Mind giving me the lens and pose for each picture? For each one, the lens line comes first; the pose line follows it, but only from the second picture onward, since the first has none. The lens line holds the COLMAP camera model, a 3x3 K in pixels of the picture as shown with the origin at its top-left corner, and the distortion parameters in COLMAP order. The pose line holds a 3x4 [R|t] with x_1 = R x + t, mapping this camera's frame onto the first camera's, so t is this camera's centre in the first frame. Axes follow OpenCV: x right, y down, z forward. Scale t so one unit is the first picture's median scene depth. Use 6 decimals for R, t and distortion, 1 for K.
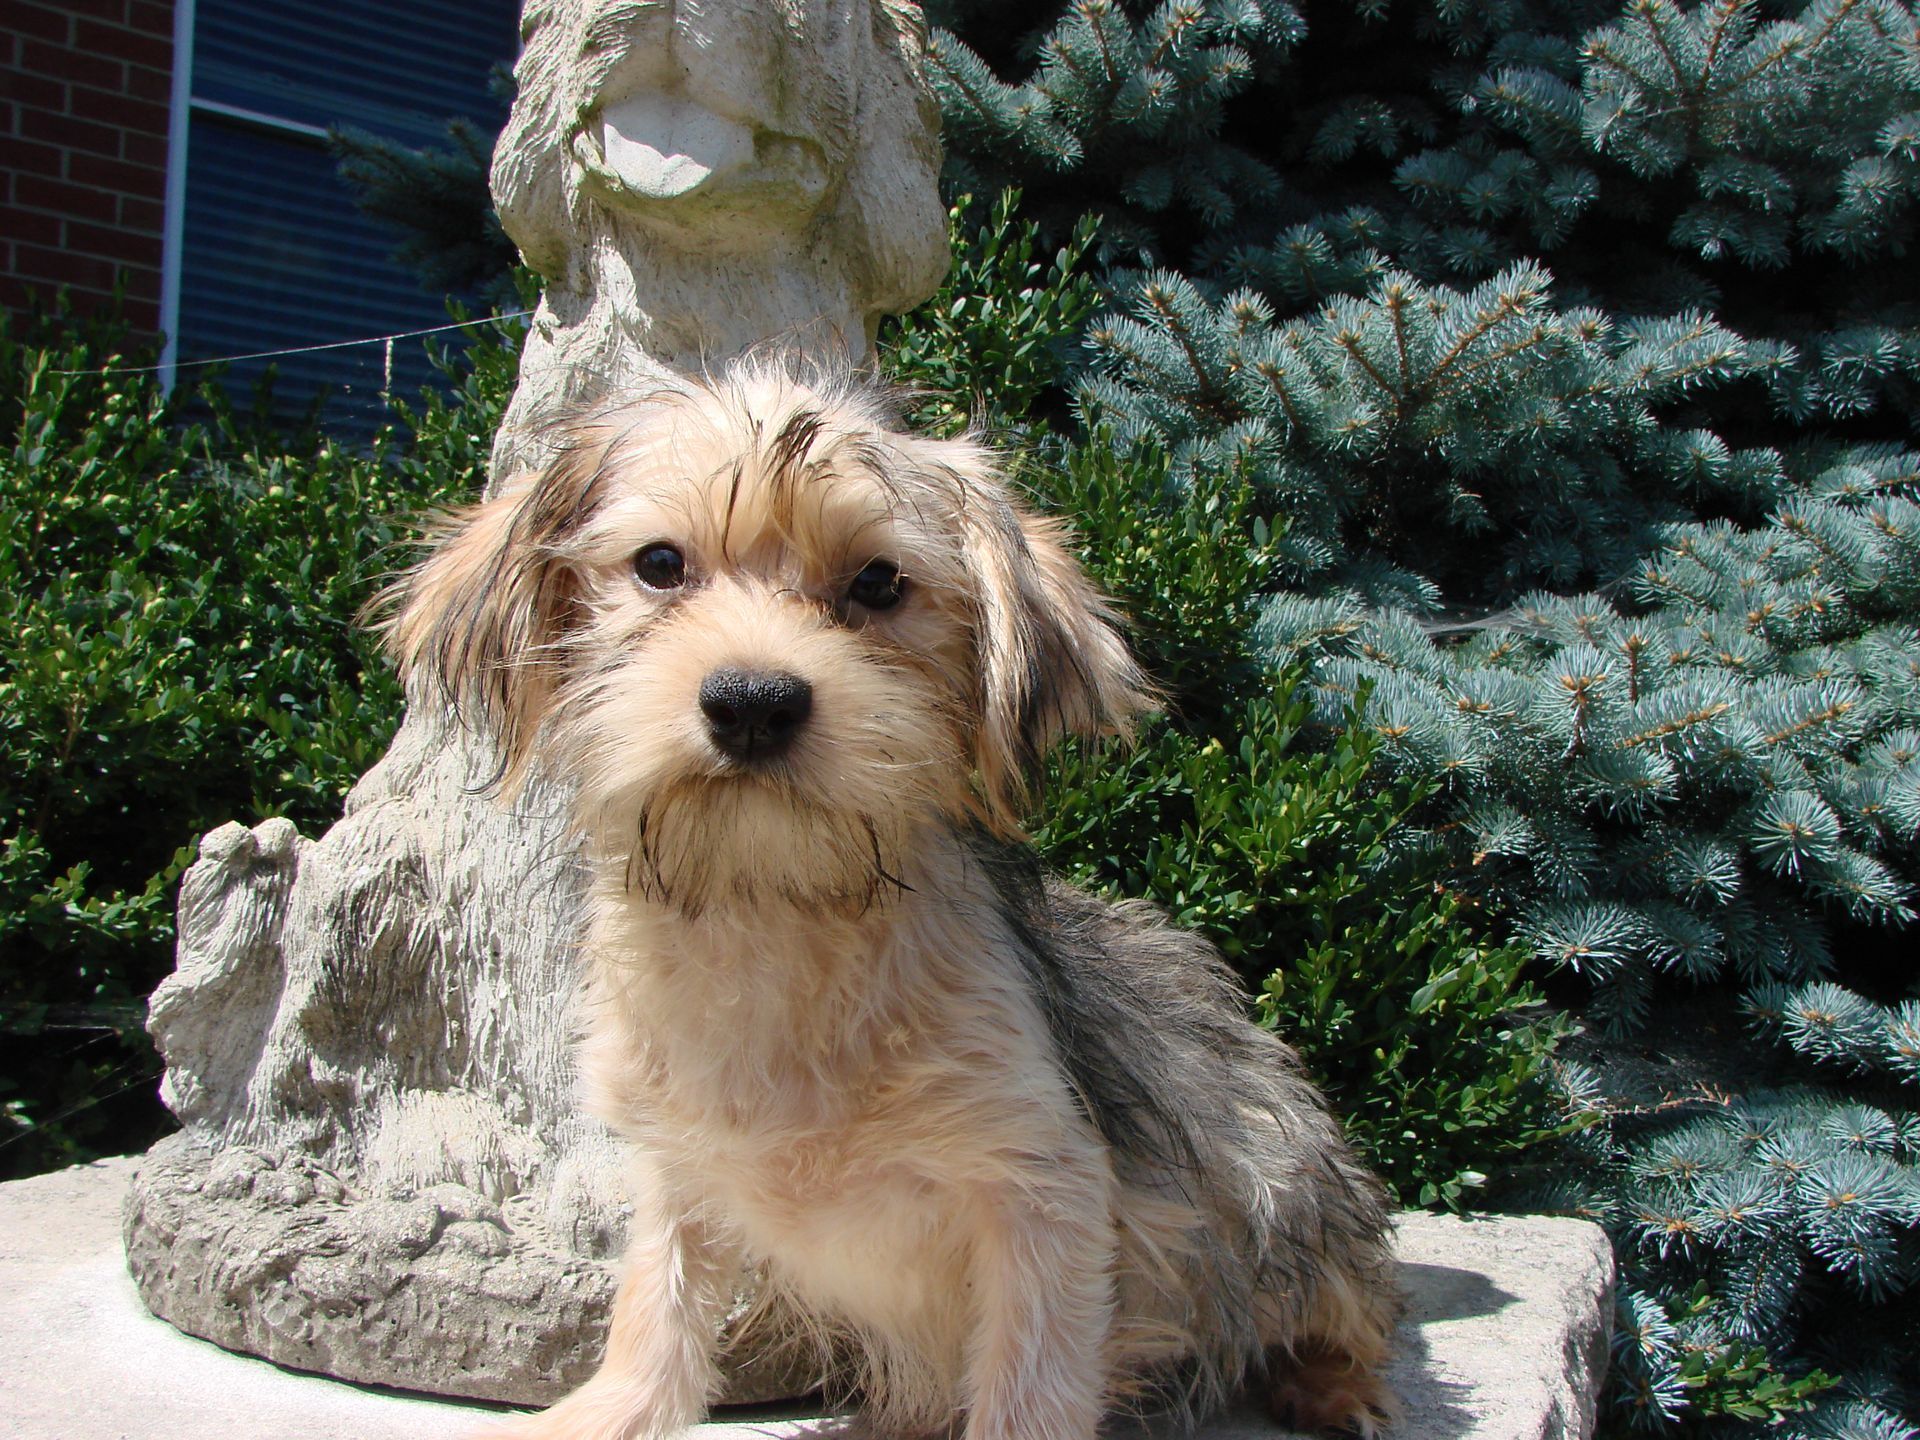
lens RADIAL K [[1991.5, 0, 987.5], [0, 1991.5, 763.1], [0, 0, 1]] dist [-0.215847, 0.231430]
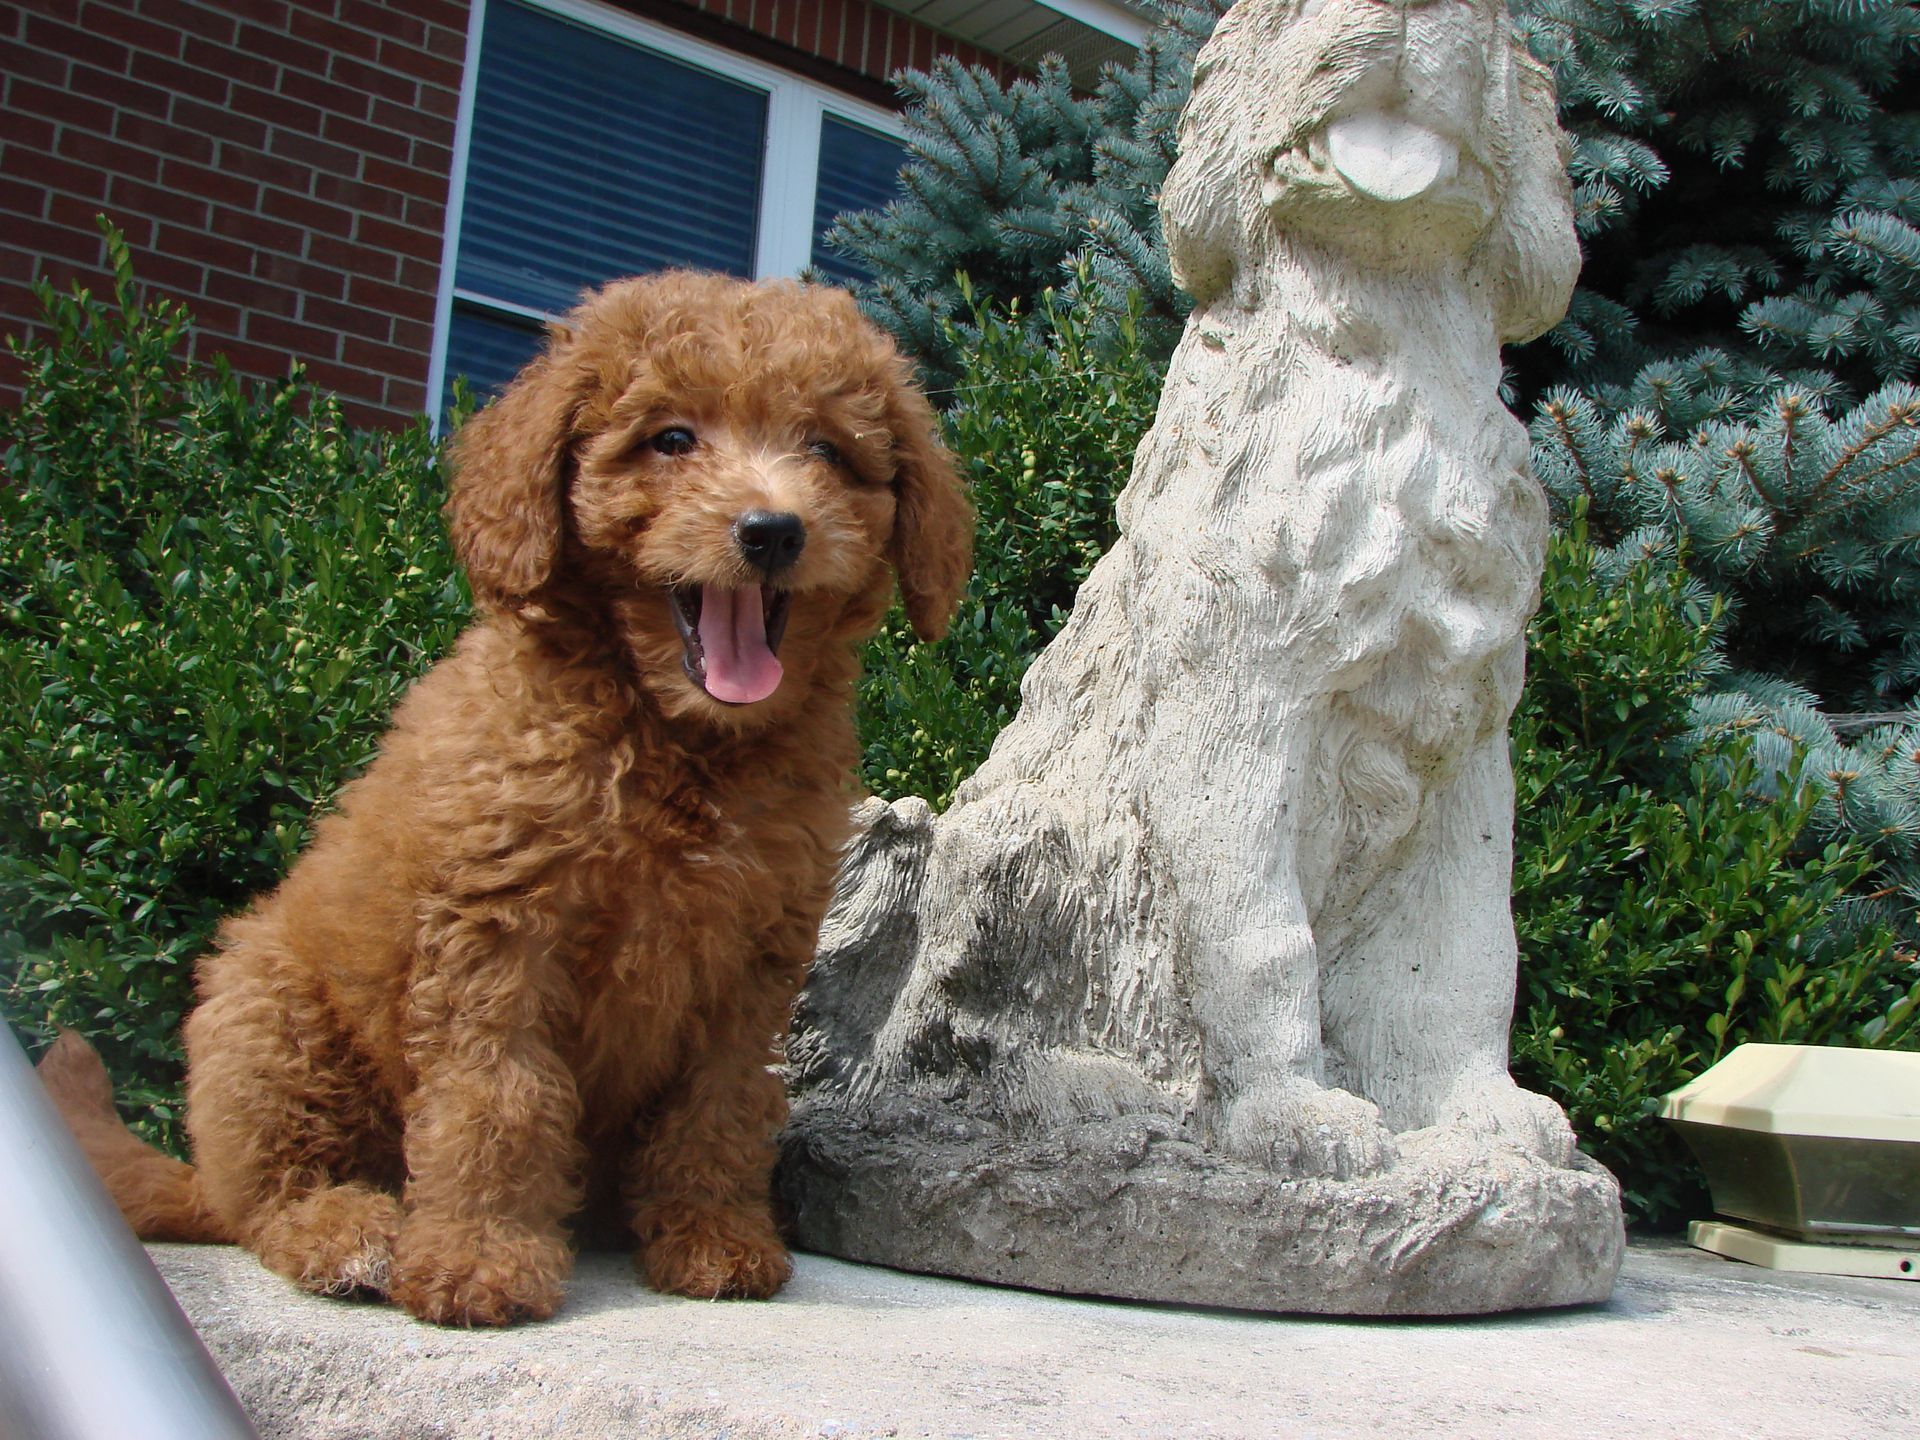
lens RADIAL K [[1991.4, 0, 956.2], [0, 1991.4, 760.1], [0, 0, 1]] dist [-0.268315, 0.462372]
pose [[0.995488, 0.019832, -0.092796, -0.217280], [-0.029889, 0.993672, -0.108272, 0.112868], [0.090062, 0.110557, 0.989781, -0.065237]]
